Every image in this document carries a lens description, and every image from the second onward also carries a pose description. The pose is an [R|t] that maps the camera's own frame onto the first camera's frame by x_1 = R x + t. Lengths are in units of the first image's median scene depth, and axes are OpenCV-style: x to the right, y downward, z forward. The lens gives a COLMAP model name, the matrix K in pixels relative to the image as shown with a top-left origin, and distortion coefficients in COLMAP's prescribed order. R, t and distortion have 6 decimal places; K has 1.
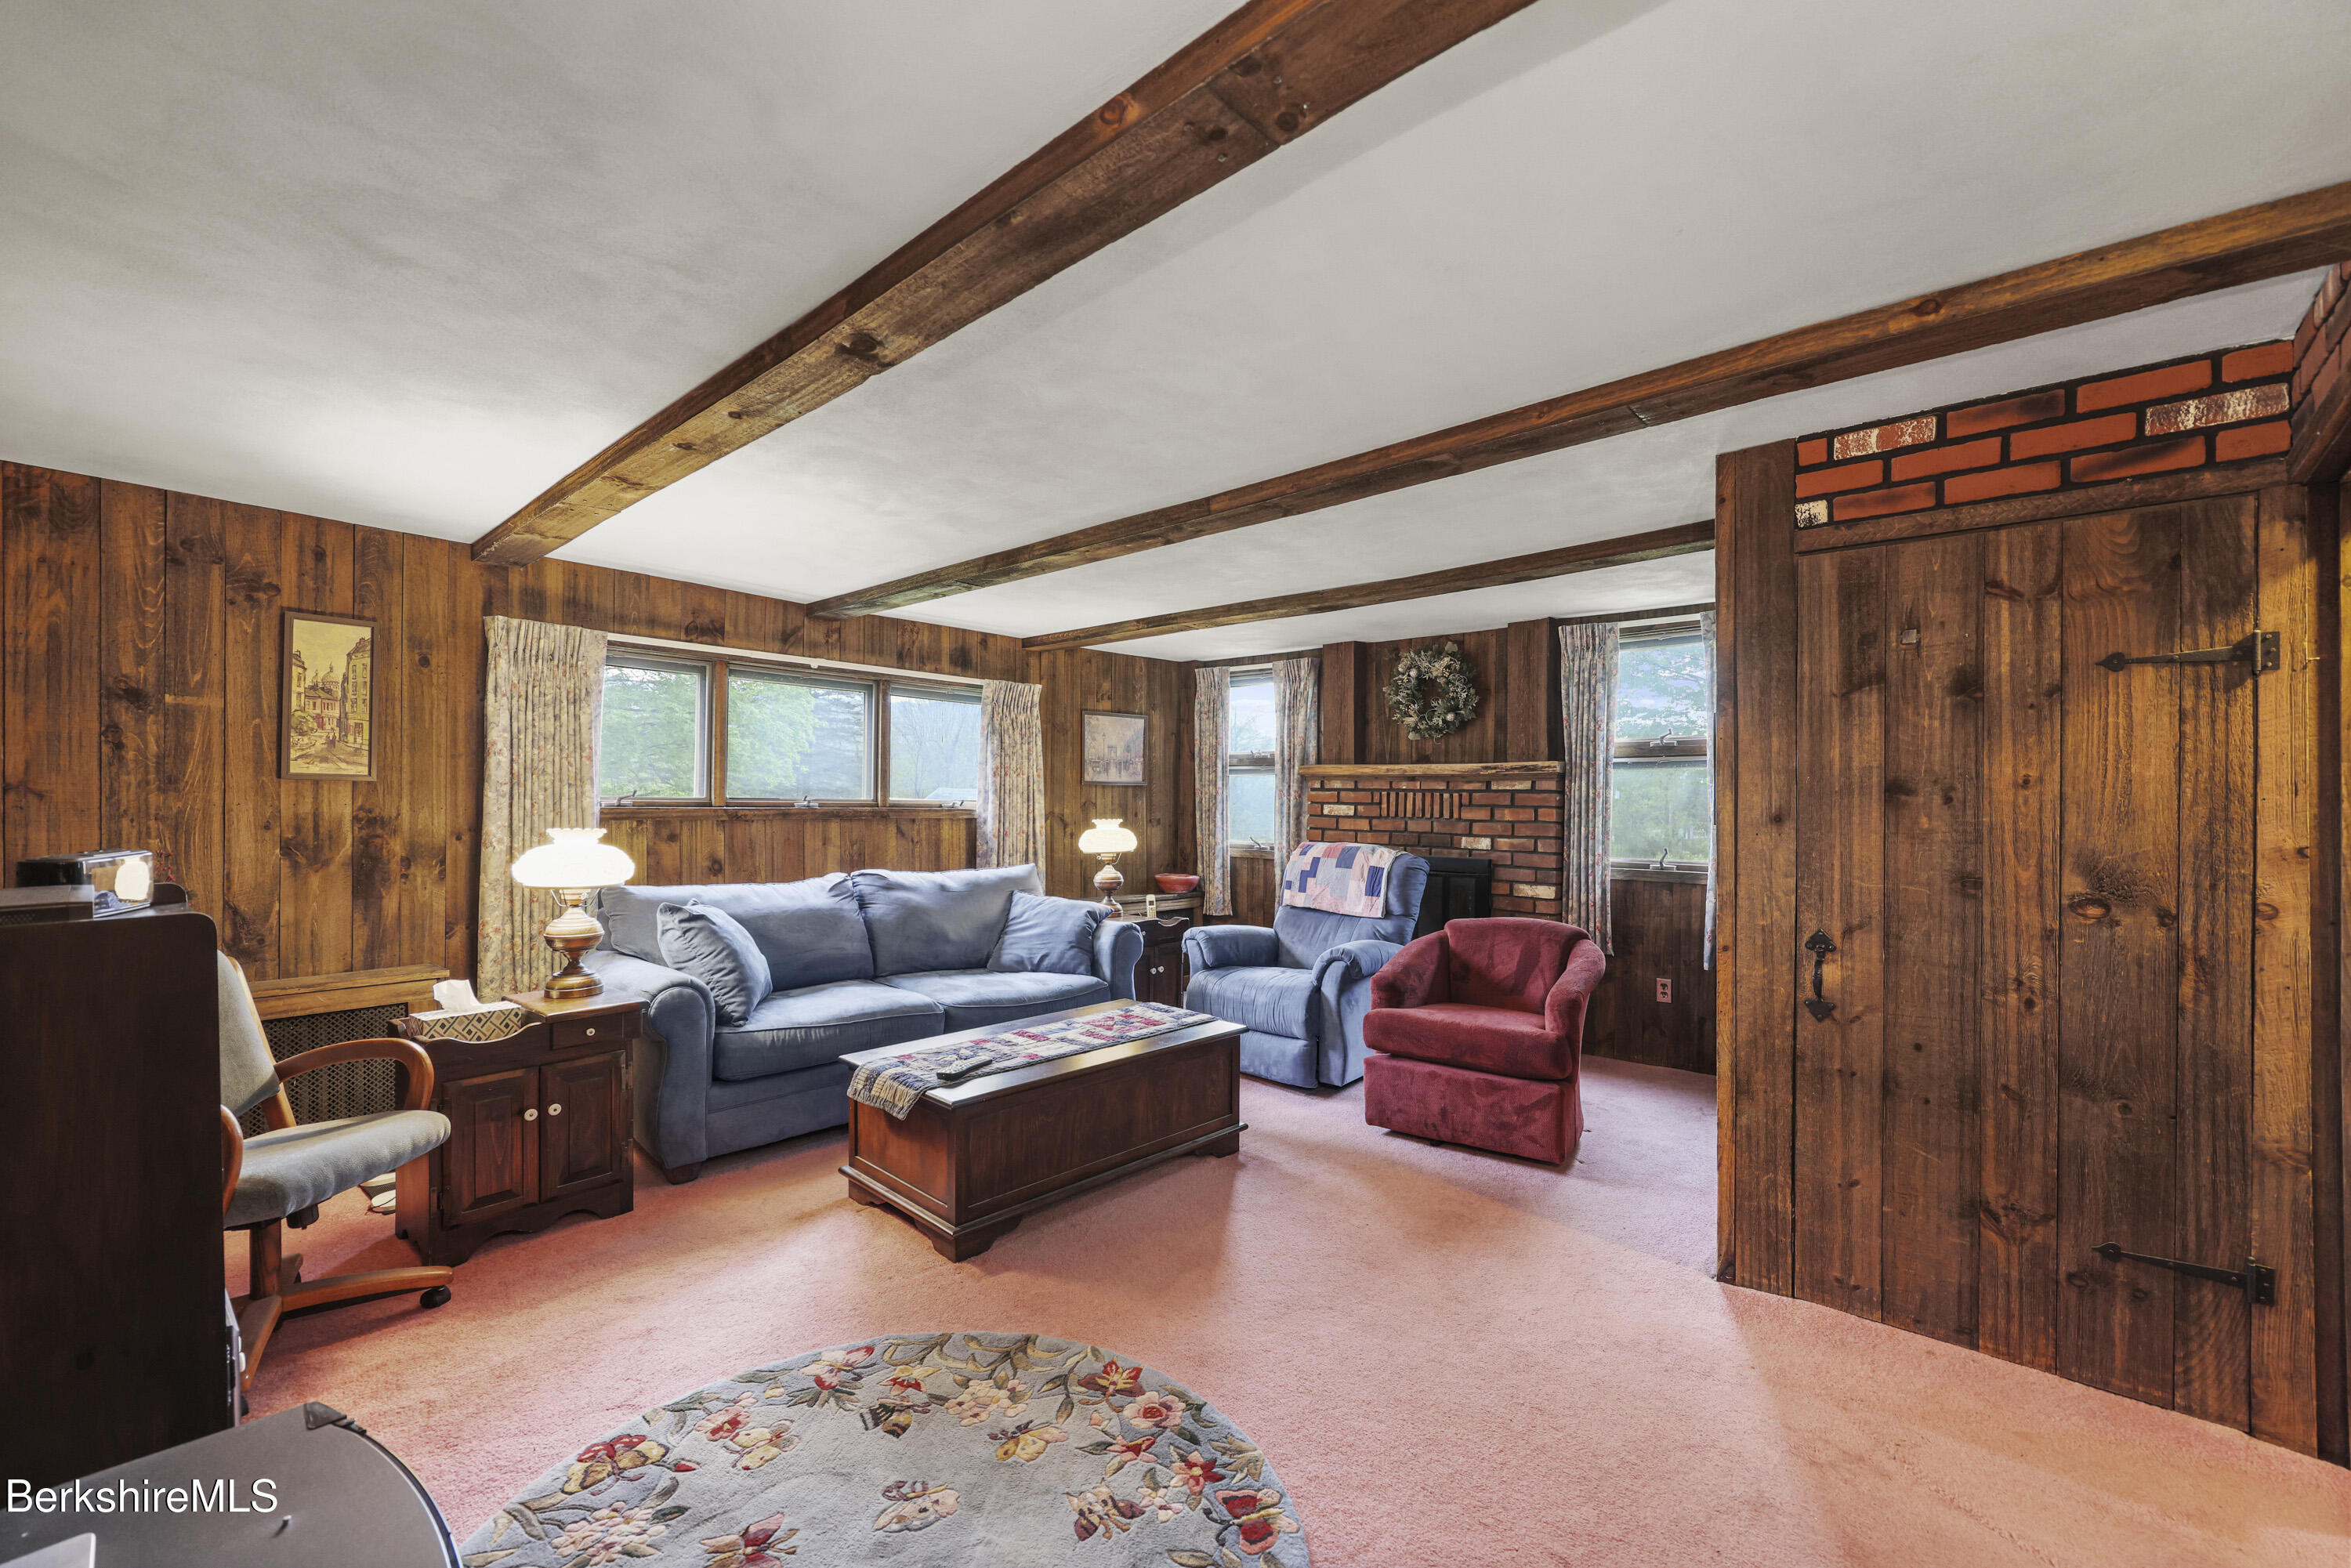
lens RADIAL K [[946.9, 0, 1216.7], [0, 946.9, 825.3], [0, 0, 1]] dist [0.003714, 0.000114]
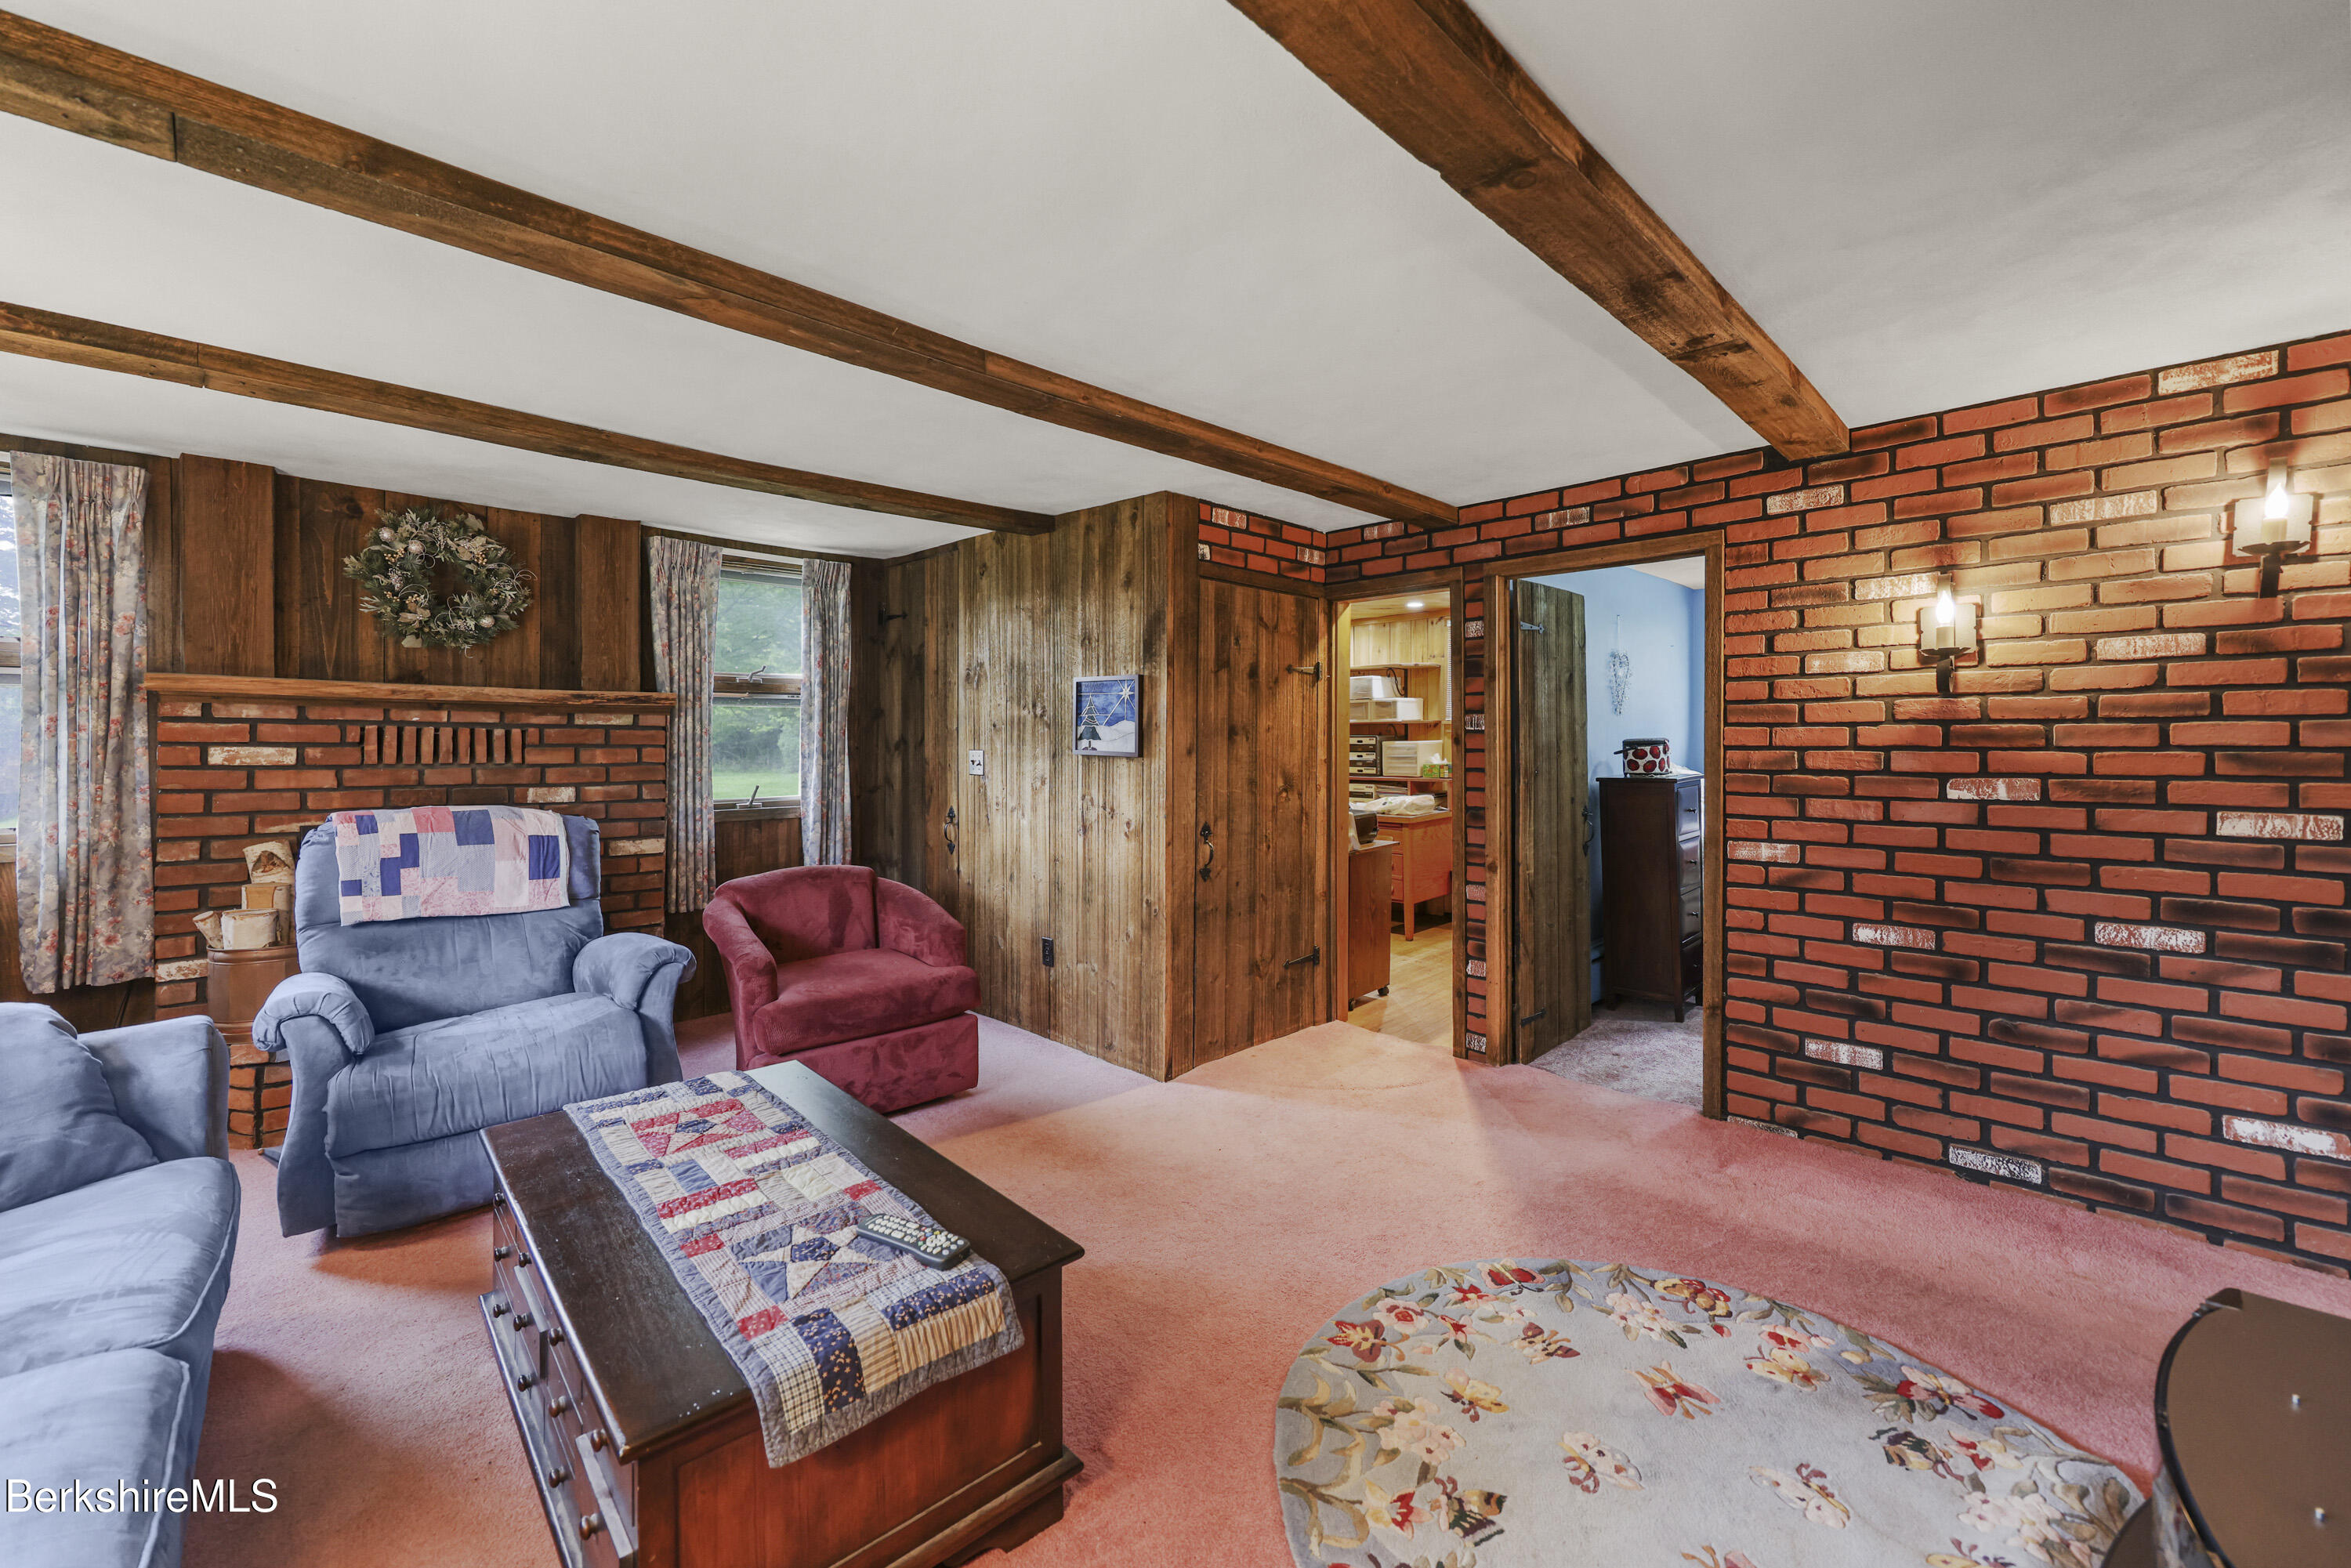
lens RADIAL K [[975.7, 0, 1116.8], [0, 975.7, 776.8], [0, 0, 1]] dist [0.001054, 0.000067]
pose [[0.094260, -0.044140, 0.994569, -0.621266], [0.025140, 0.998804, 0.041945, -0.023067], [-0.995230, 0.021050, 0.095257, 0.641559]]
